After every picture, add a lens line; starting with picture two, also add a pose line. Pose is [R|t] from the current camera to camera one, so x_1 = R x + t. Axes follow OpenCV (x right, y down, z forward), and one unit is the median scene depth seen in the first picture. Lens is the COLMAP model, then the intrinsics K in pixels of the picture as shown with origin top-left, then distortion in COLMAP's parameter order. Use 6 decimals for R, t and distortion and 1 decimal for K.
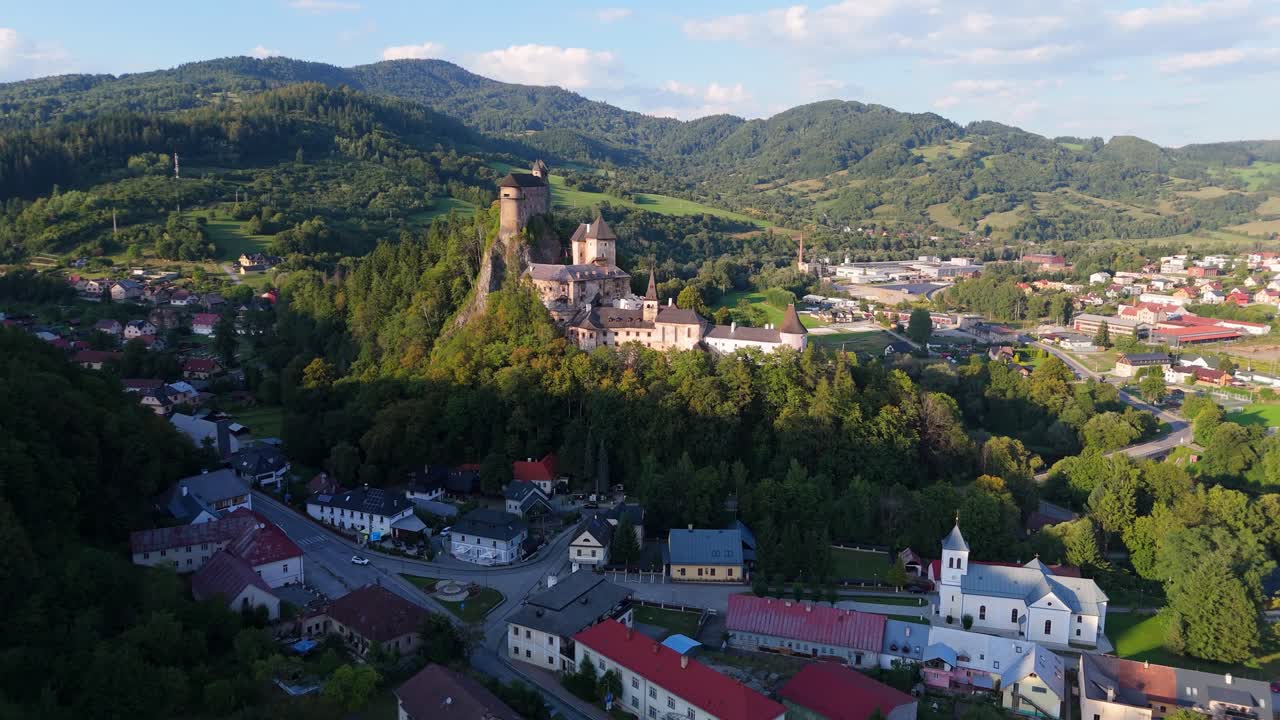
lens RADIAL K [[964.3, 0, 640.0], [0, 964.3, 360.0], [0, 0, 1]] dist [0.068731, -0.060128]
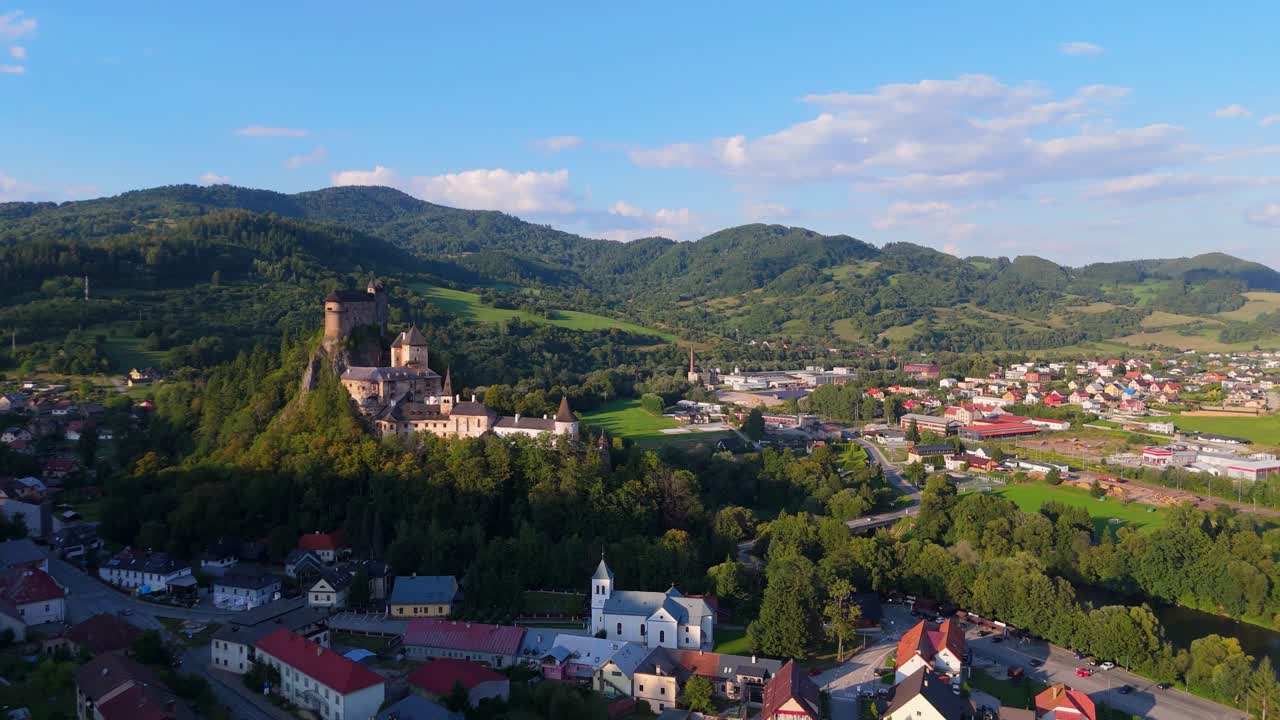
lens RADIAL K [[964.3, 0, 640.0], [0, 964.3, 360.0], [0, 0, 1]] dist [0.068731, -0.060128]
pose [[0.998964, -0.010181, 0.044365, 0.098278], [0.015446, 0.992653, -0.120004, 0.019521], [-0.042817, 0.120565, 0.991782, -0.087070]]
